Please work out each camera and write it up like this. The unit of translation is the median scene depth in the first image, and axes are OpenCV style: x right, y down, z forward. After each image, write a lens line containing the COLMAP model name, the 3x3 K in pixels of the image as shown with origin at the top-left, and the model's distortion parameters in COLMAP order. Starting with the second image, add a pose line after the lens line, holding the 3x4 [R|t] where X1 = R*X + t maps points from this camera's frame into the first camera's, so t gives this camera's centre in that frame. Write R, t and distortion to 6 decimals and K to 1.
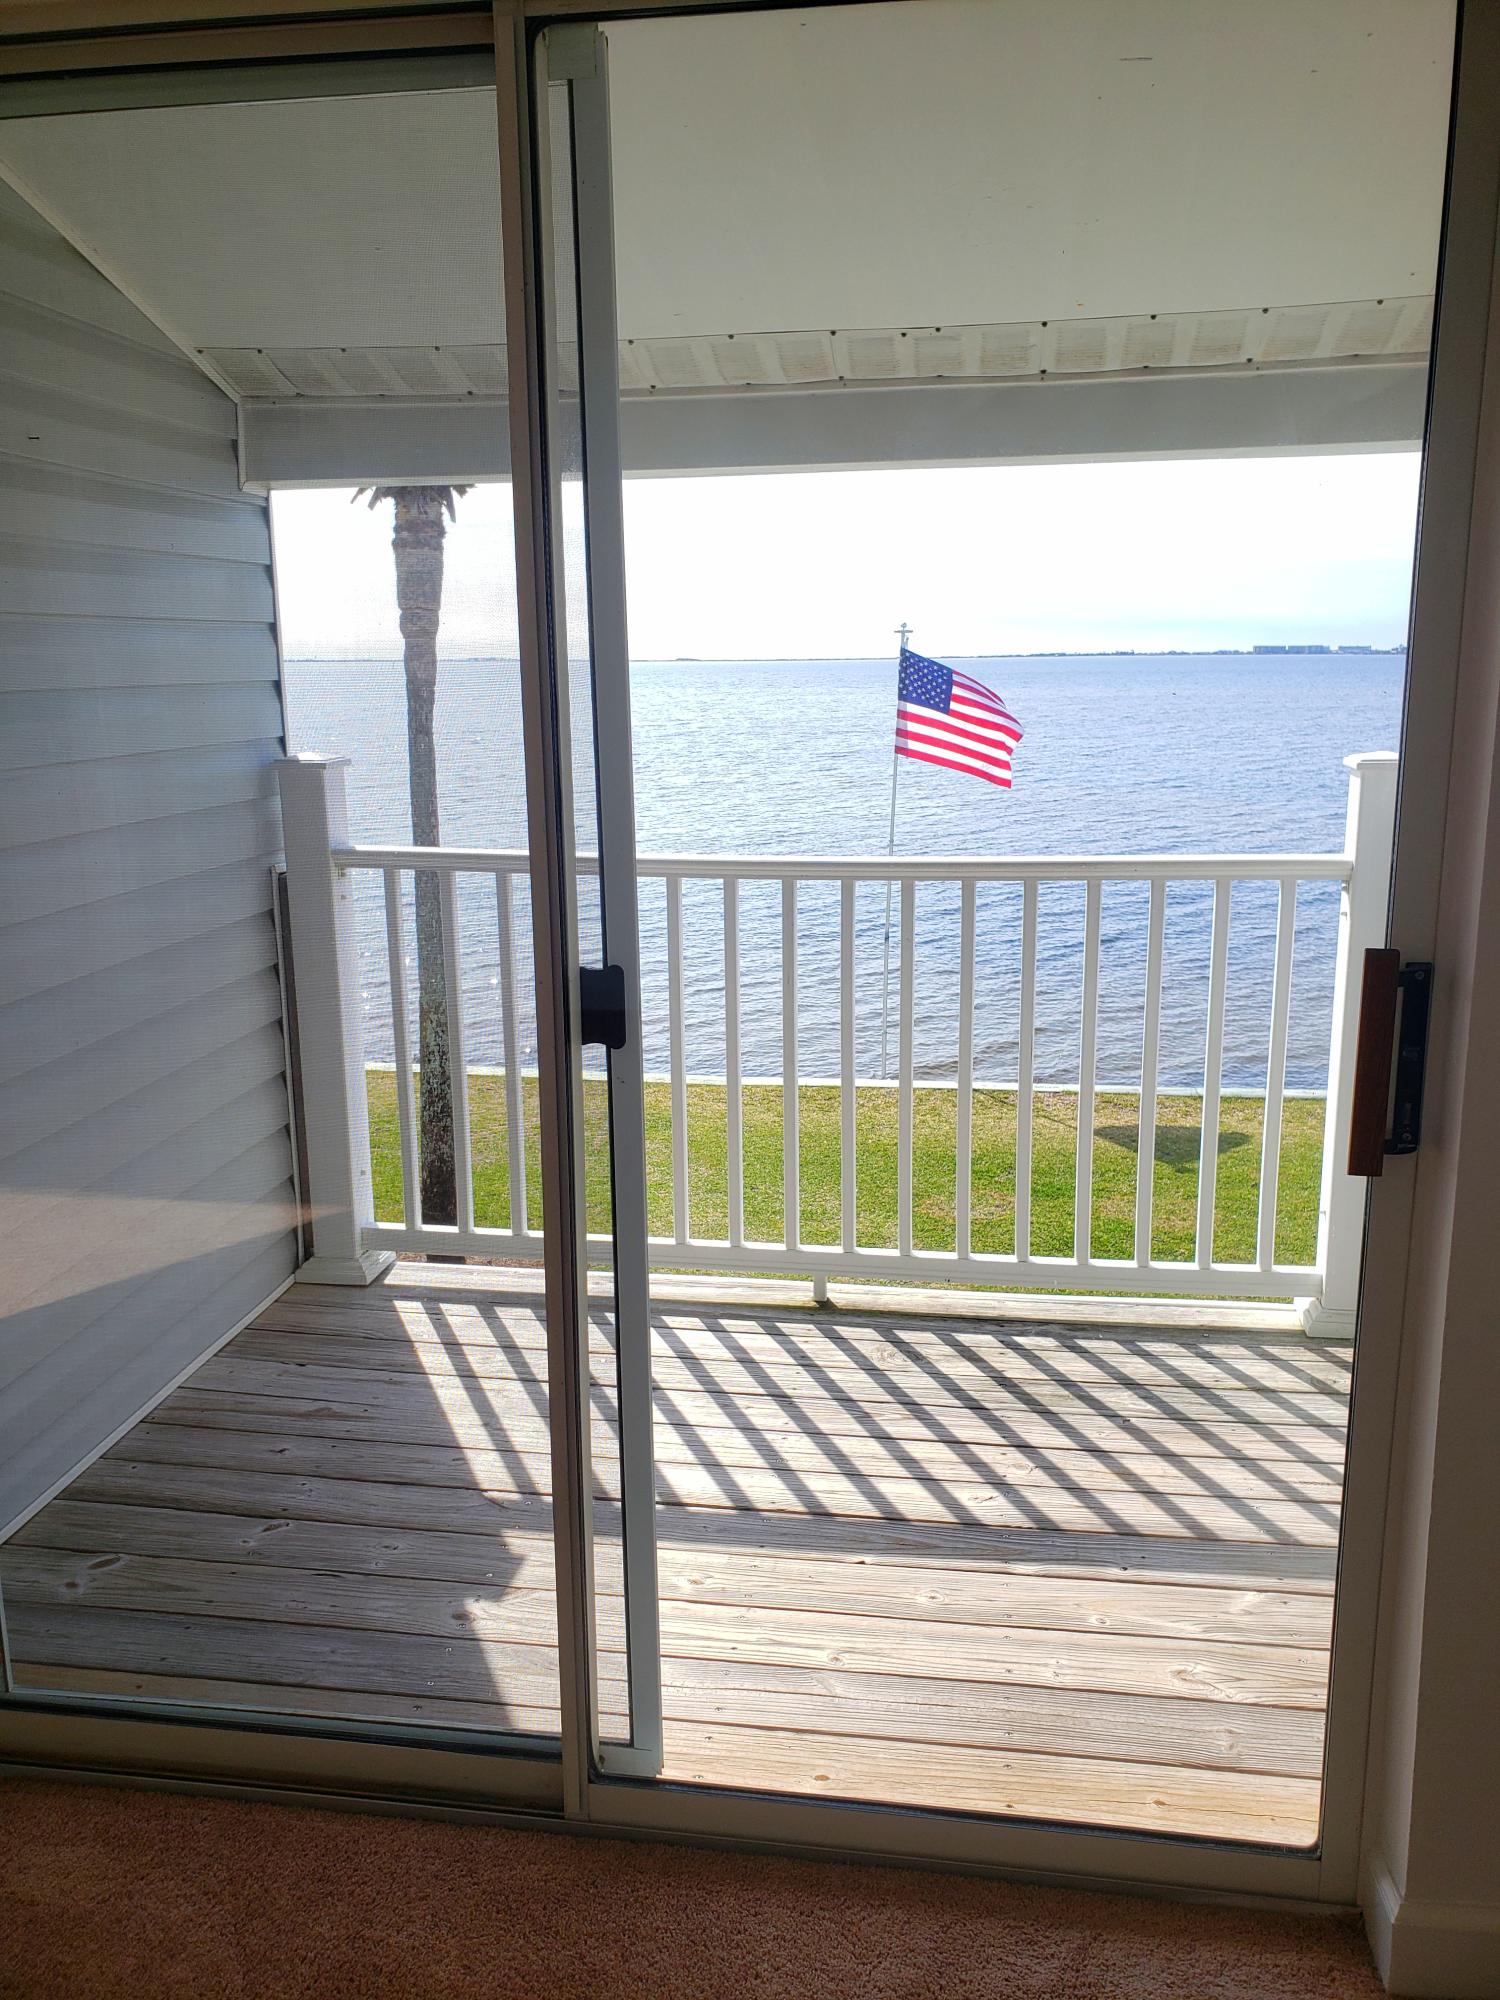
lens RADIAL K [[1555.3, 0, 748.3], [0, 1555.3, 999.5], [0, 0, 1]] dist [-0.029710, 0.028657]
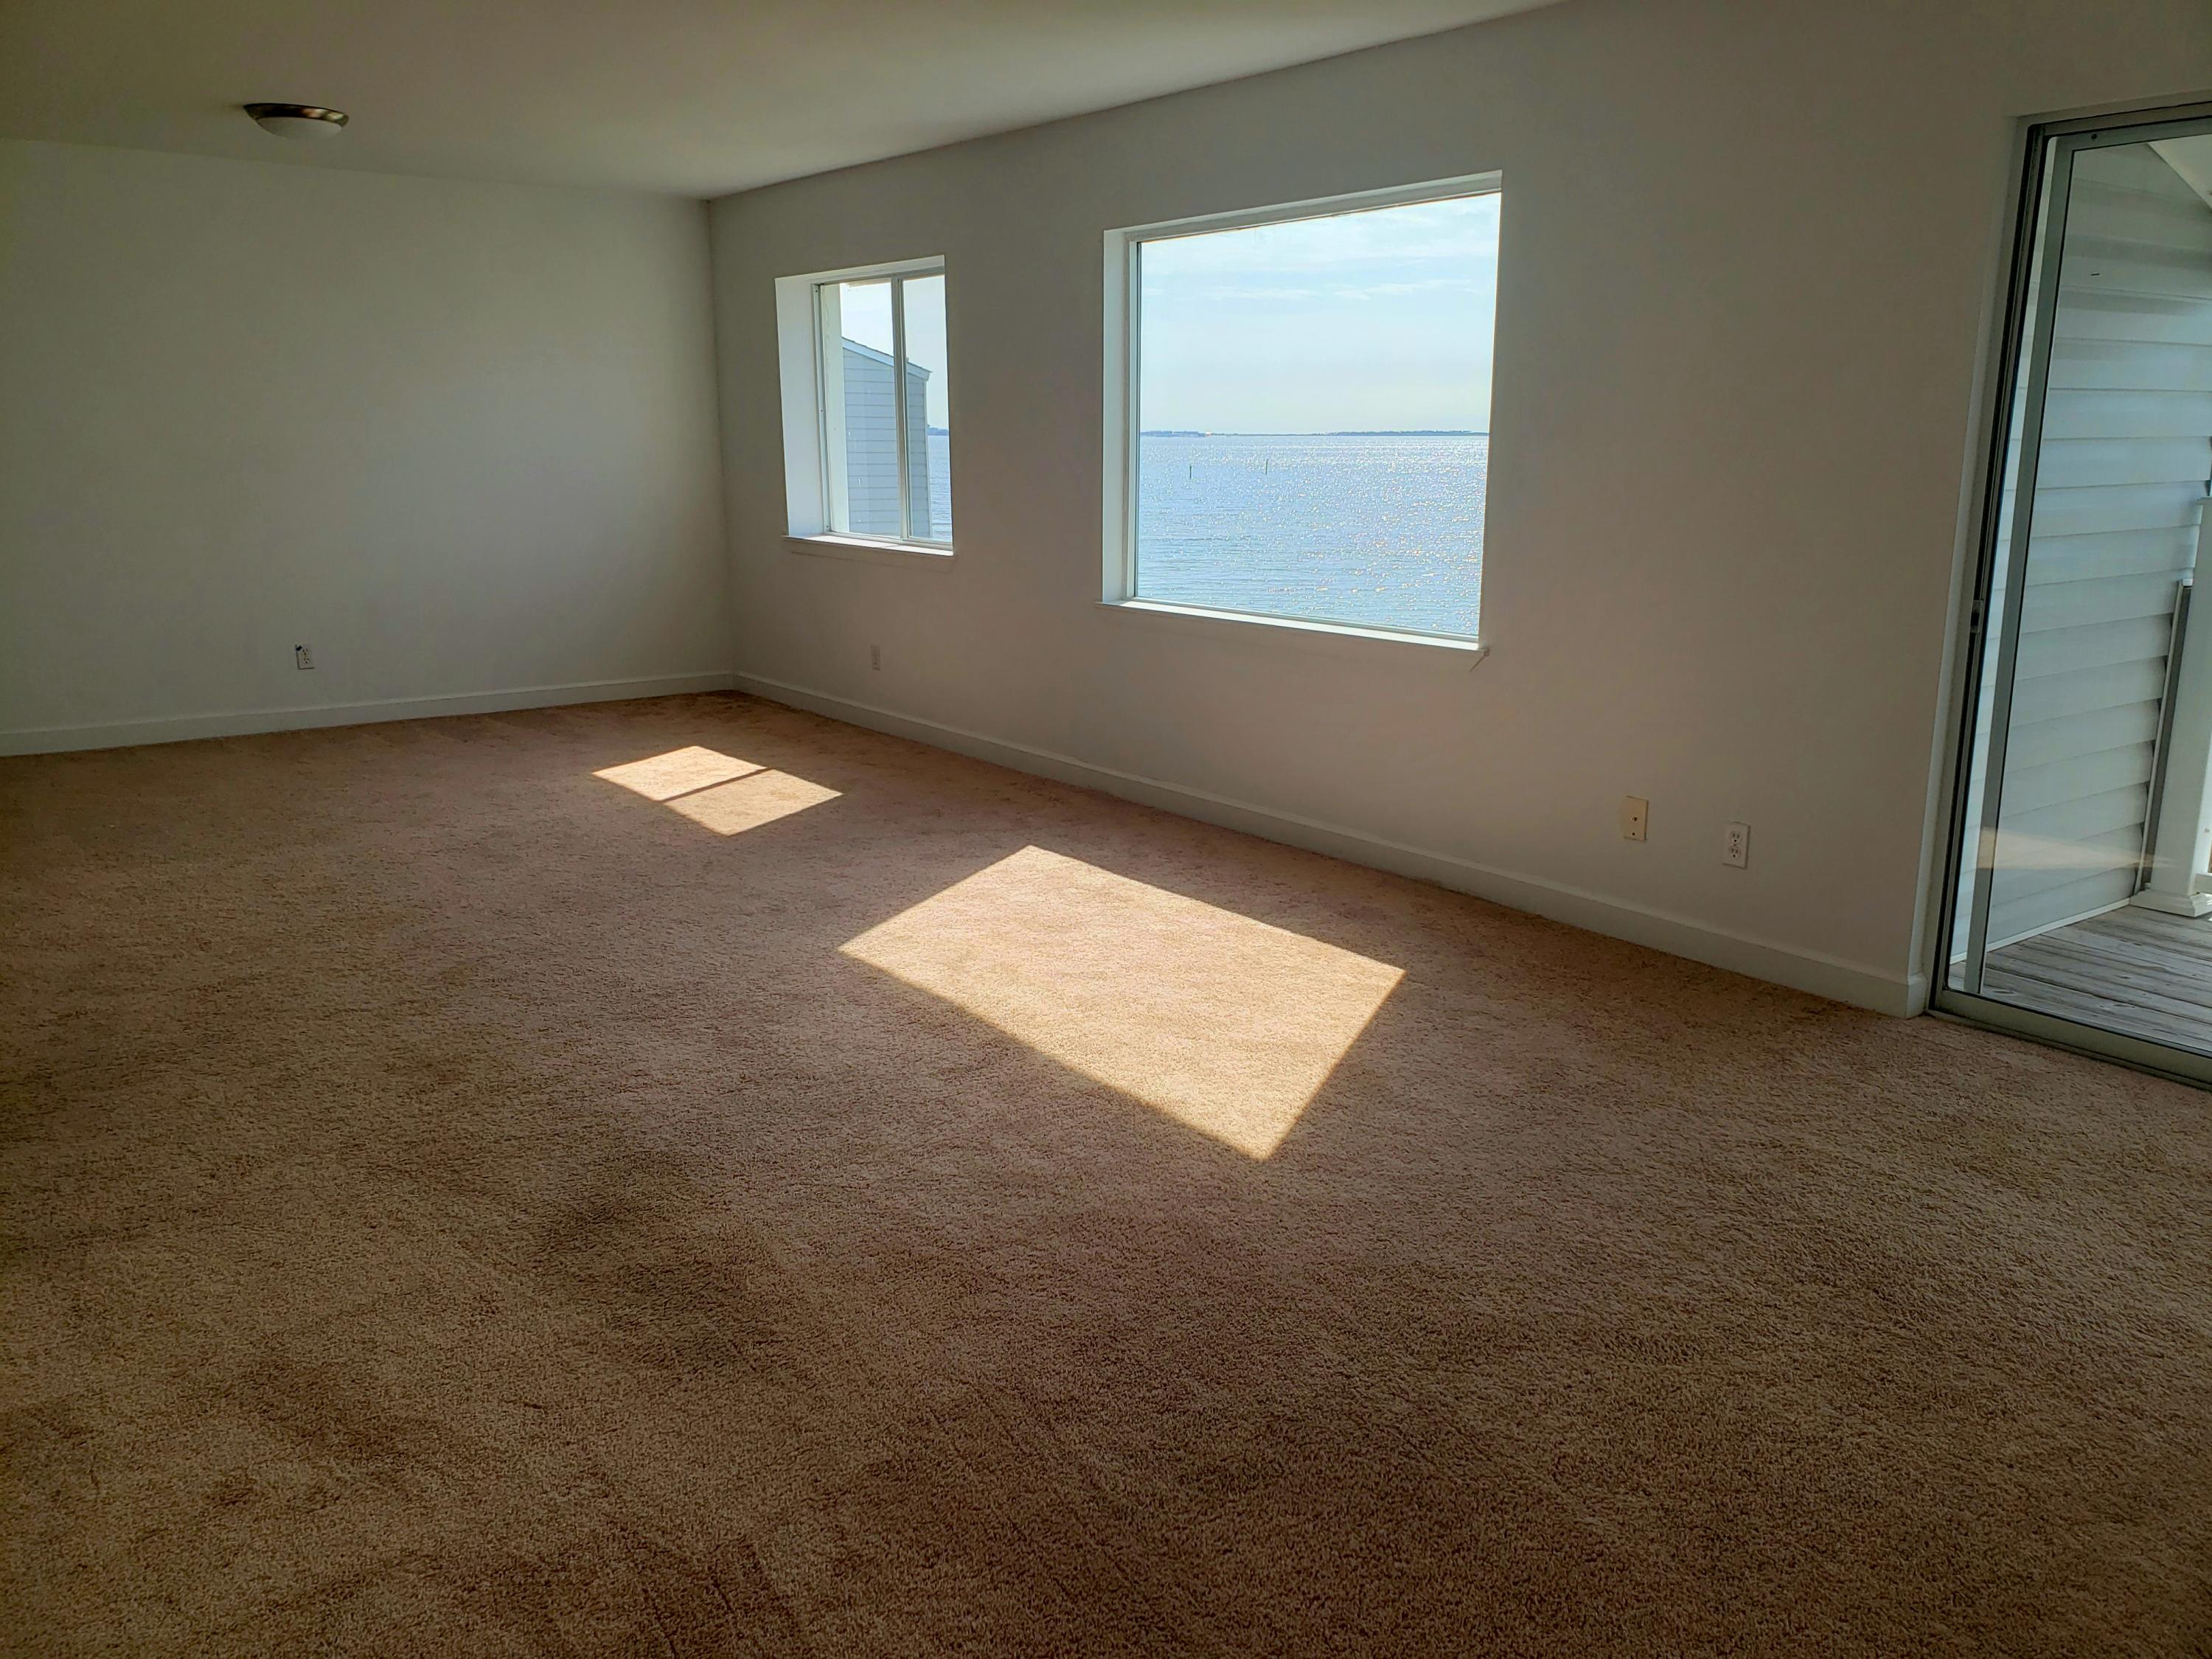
lens RADIAL K [[1720.1, 0, 1103.6], [0, 1720.1, 826.8], [0, 0, 1]] dist [-0.029710, 0.028657]
pose [[0.705992, 0.168367, -0.687916, 0.050226], [-0.156212, 0.984428, 0.080622, 0.095899], [0.690777, 0.050543, 0.721299, -0.431456]]
